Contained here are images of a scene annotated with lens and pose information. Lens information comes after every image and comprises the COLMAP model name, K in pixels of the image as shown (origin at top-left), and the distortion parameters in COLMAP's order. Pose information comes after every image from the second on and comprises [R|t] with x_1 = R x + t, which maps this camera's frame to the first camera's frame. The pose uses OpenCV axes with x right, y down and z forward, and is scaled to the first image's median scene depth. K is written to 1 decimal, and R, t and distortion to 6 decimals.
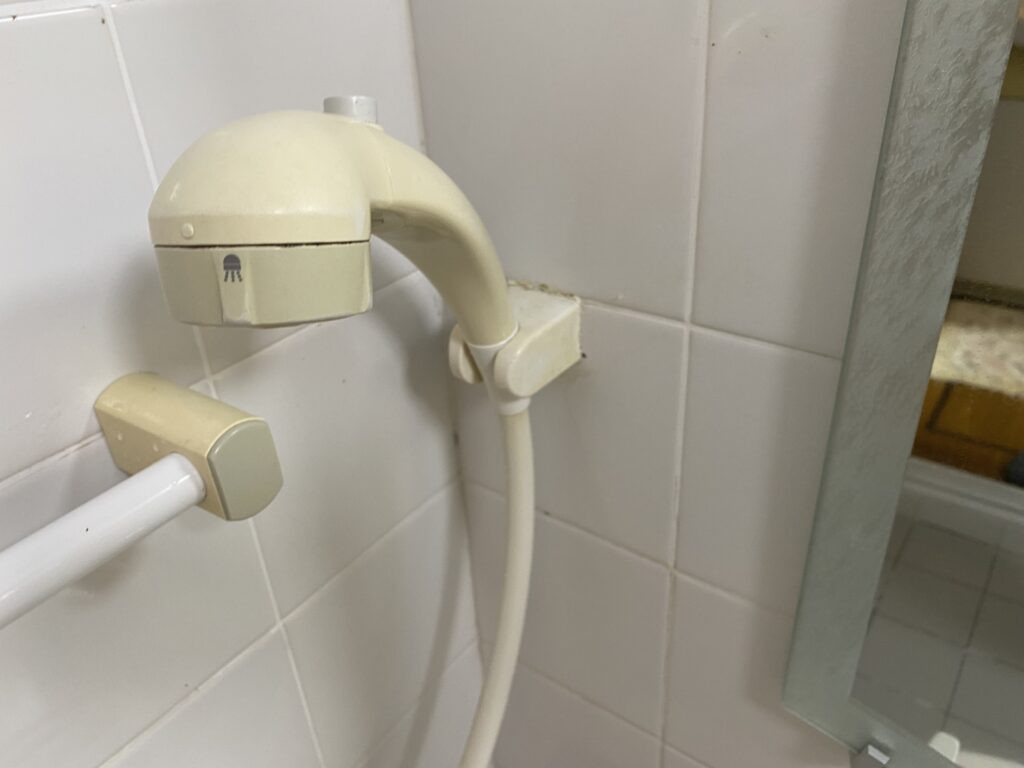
lens RADIAL K [[779.9, 0, 510.7], [0, 779.9, 380.6], [0, 0, 1]] dist [0.007358, -0.014798]
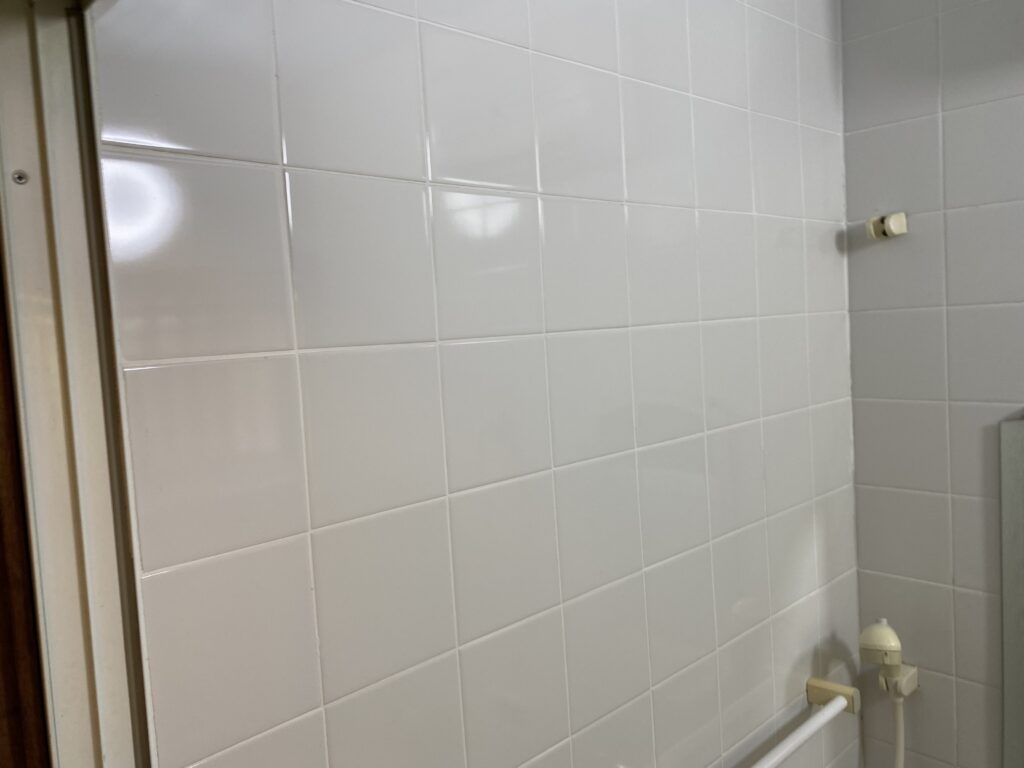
lens RADIAL K [[779.9, 0, 515.2], [0, 779.9, 383.6], [0, 0, 1]] dist [0.007358, -0.014798]
pose [[0.985453, 0.018307, -0.168957, -1.117688], [-0.091127, 0.896092, -0.434414, 0.437446], [0.143448, 0.443491, 0.884725, -2.886552]]
